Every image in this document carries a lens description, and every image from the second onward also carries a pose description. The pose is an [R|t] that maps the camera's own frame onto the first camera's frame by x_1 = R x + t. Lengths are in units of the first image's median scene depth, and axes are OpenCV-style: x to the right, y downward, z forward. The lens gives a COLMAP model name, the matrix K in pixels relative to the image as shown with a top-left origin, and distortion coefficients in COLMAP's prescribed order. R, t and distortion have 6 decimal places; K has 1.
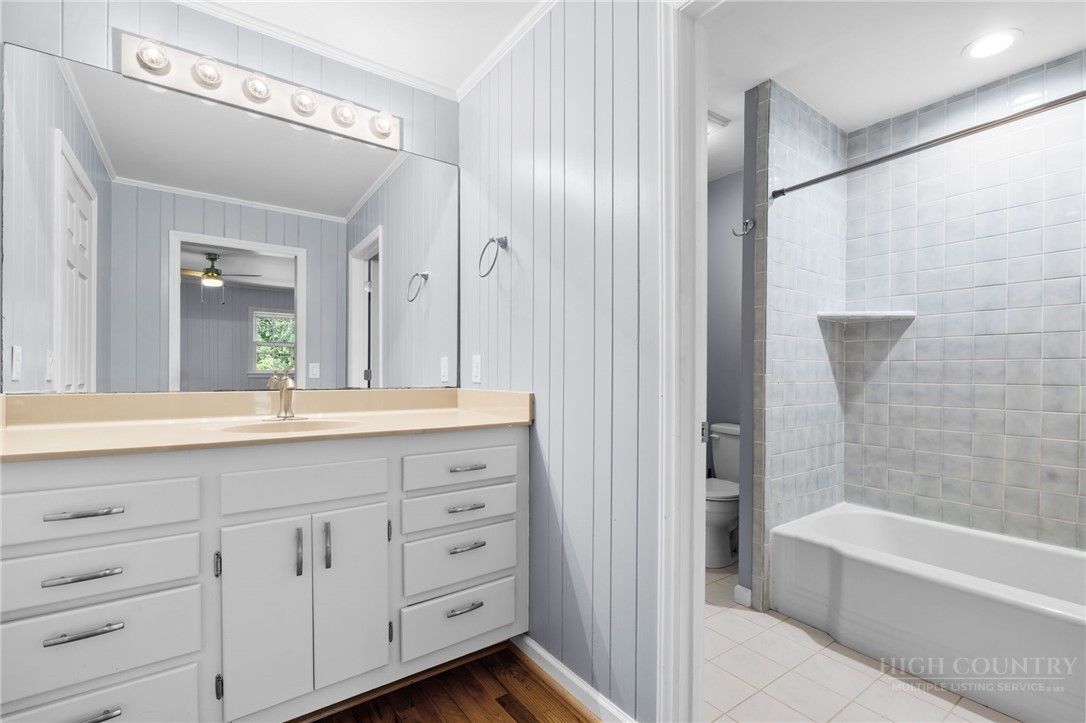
lens RADIAL K [[487.5, 0, 544.5], [0, 487.5, 371.4], [0, 0, 1]] dist [0.001132, -0.000032]
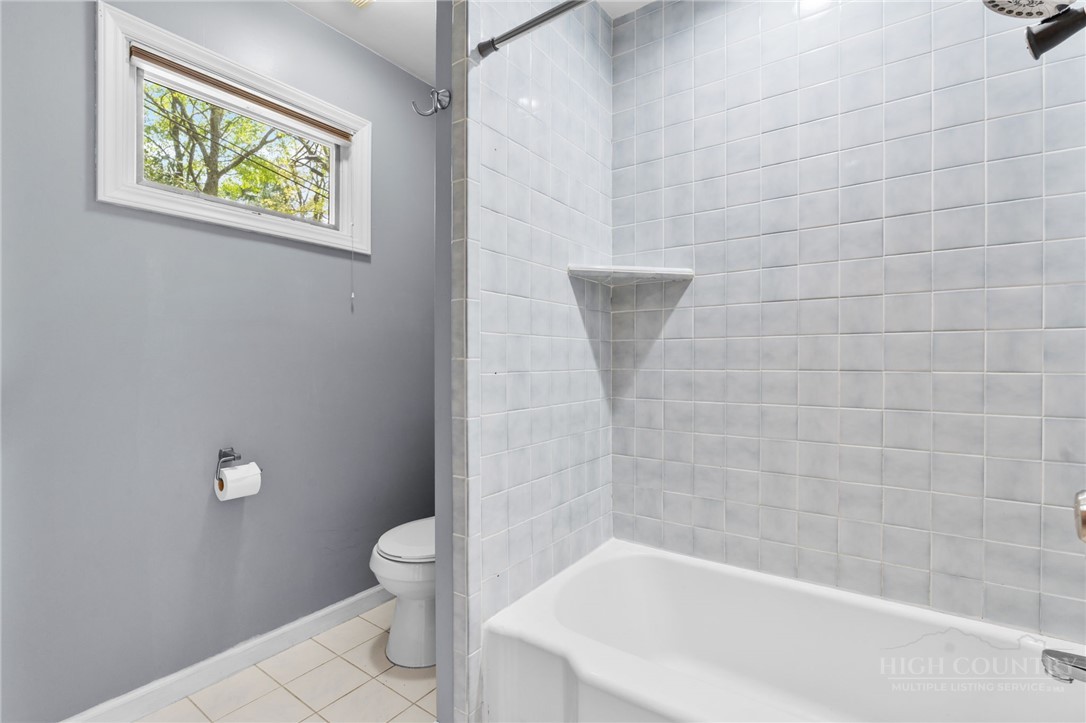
lens RADIAL K [[487.5, 0, 545.5], [0, 487.5, 358.0], [0, 0, 1]] dist [0.001132, -0.000032]
pose [[0.948524, -0.007312, 0.316620, 0.345076], [0.007745, 0.999970, -0.000107, 0.005514], [-0.316609, 0.002553, 0.948553, 0.411917]]
